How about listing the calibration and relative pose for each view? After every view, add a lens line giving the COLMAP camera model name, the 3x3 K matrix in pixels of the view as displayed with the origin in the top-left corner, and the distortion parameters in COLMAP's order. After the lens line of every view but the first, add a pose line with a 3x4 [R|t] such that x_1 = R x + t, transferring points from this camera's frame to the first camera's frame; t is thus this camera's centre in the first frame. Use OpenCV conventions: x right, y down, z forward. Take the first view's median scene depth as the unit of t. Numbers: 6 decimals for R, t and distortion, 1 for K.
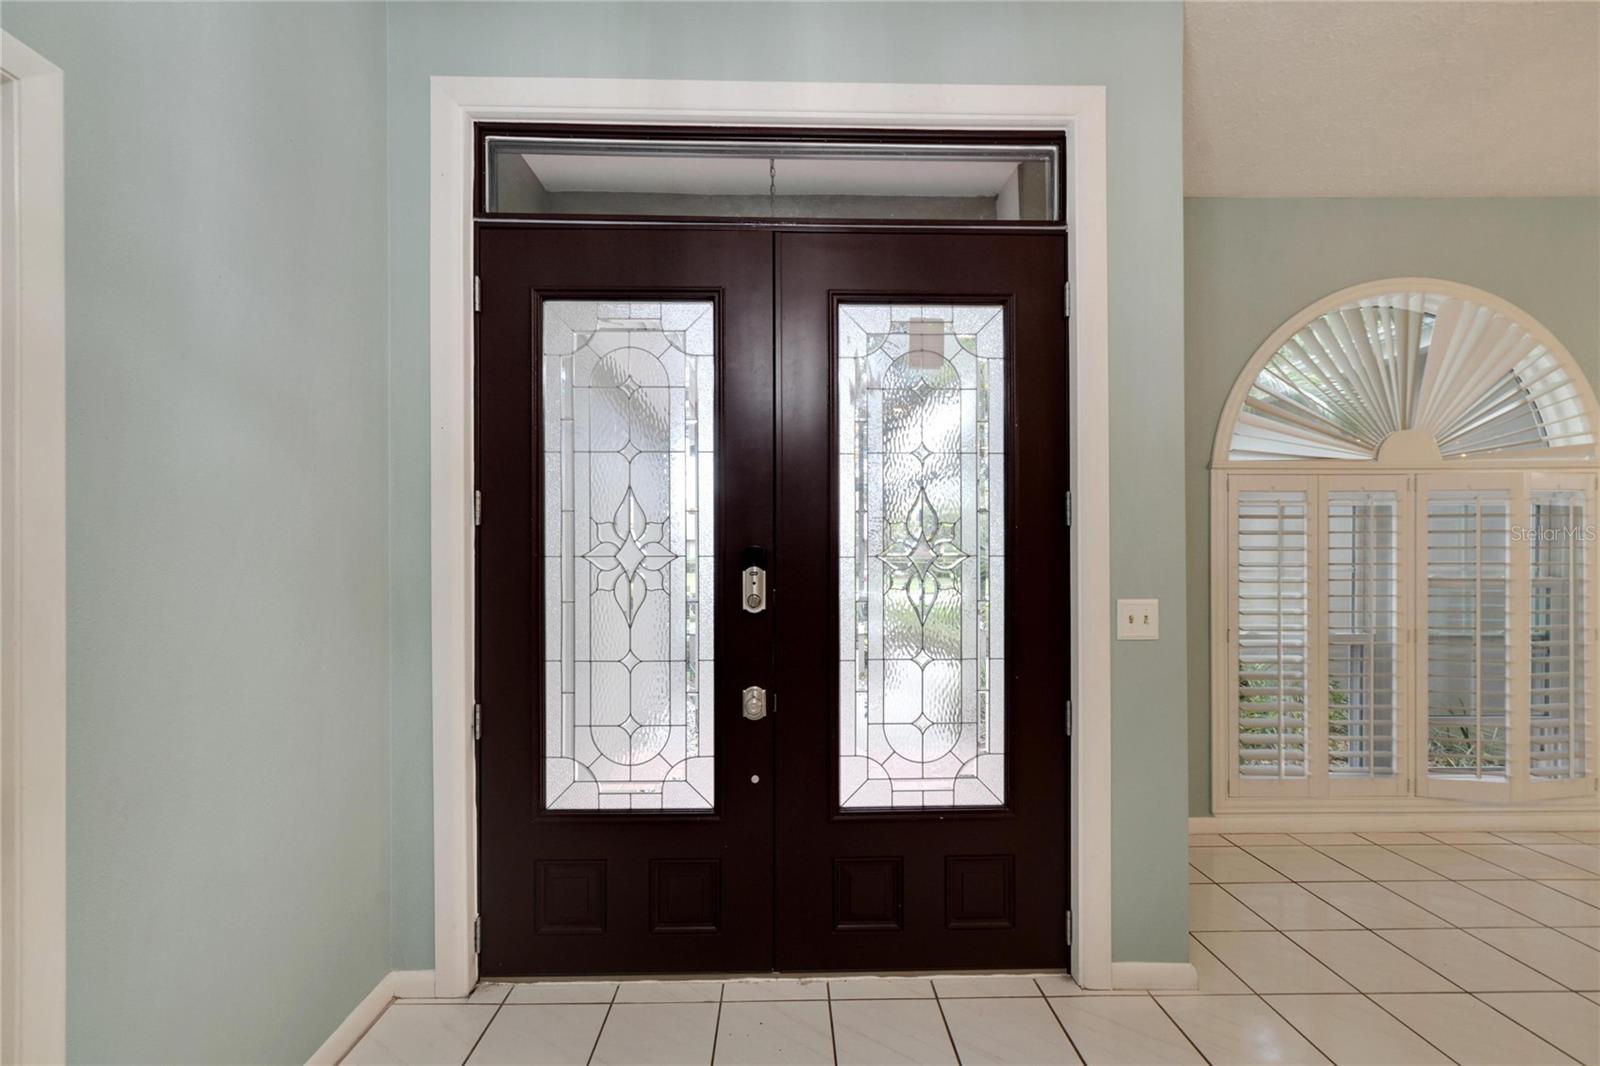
lens RADIAL K [[666.8, 0, 806.9], [0, 666.8, 550.3], [0, 0, 1]] dist [0.000738, 0.000132]
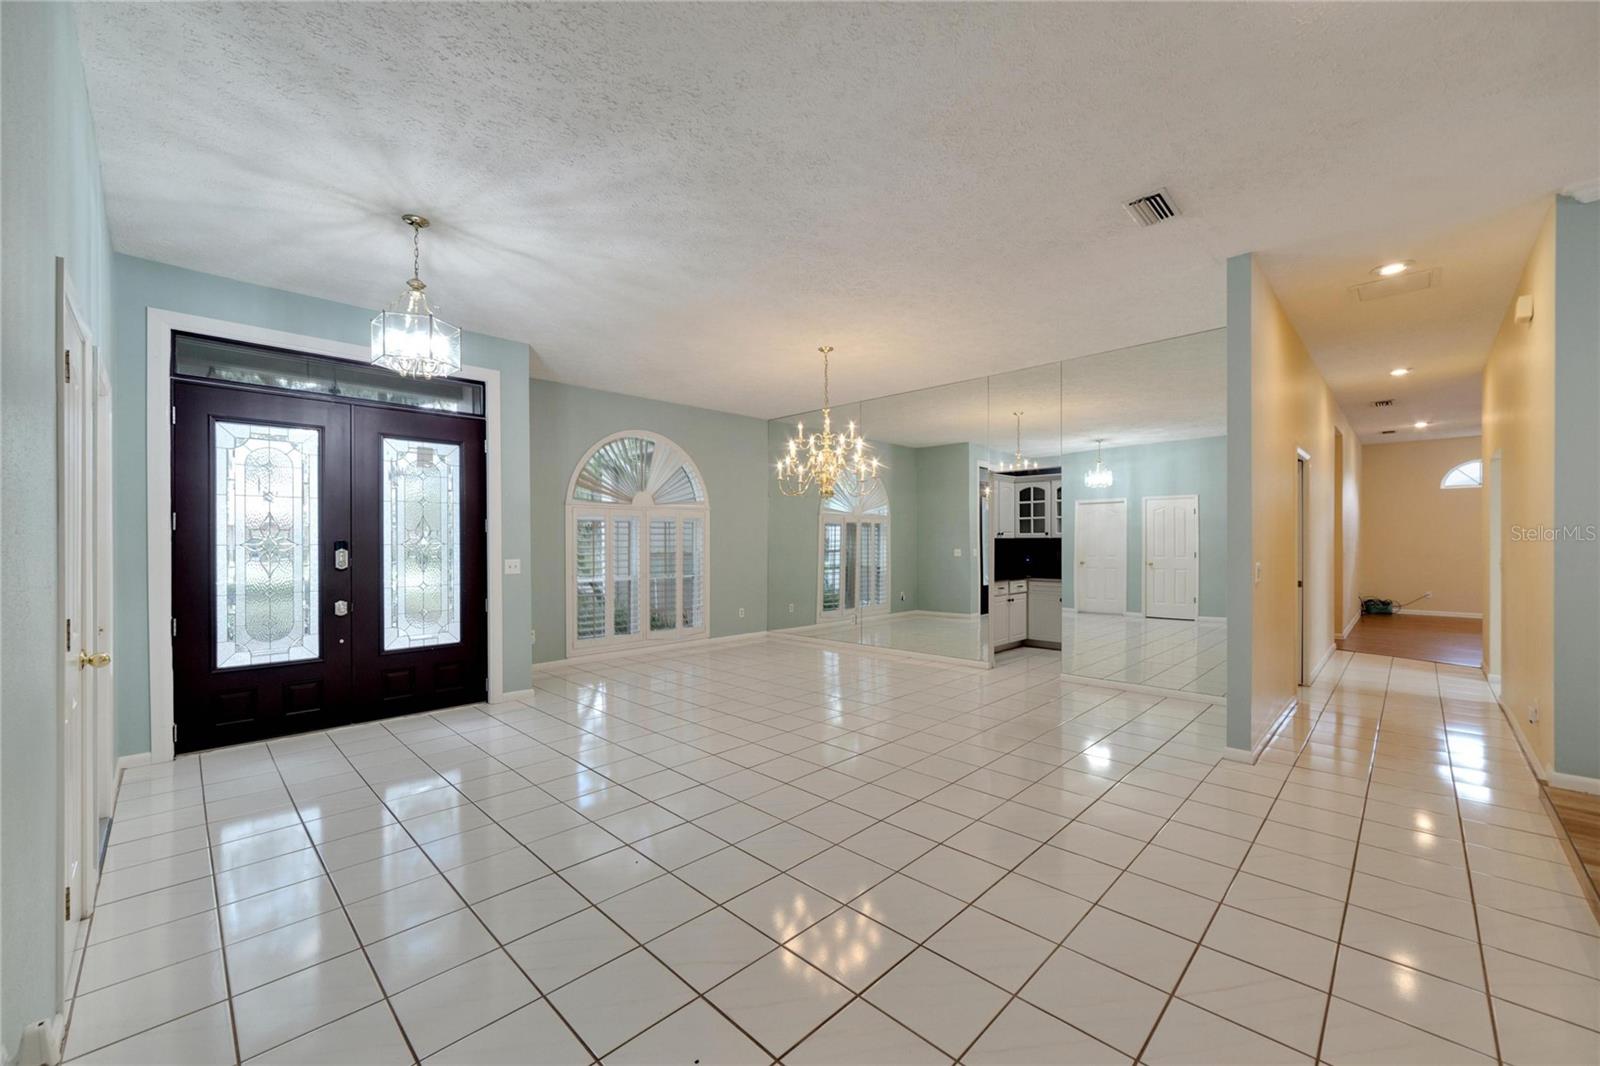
lens RADIAL K [[618.5, 0, 792.4], [0, 618.5, 545.8], [0, 0, 1]] dist [-0.000557, 0.000150]
pose [[0.724490, -0.004454, 0.689271, -0.414645], [-0.002642, 0.999954, 0.009238, -0.010390], [-0.689280, -0.008514, 0.724445, -1.599155]]
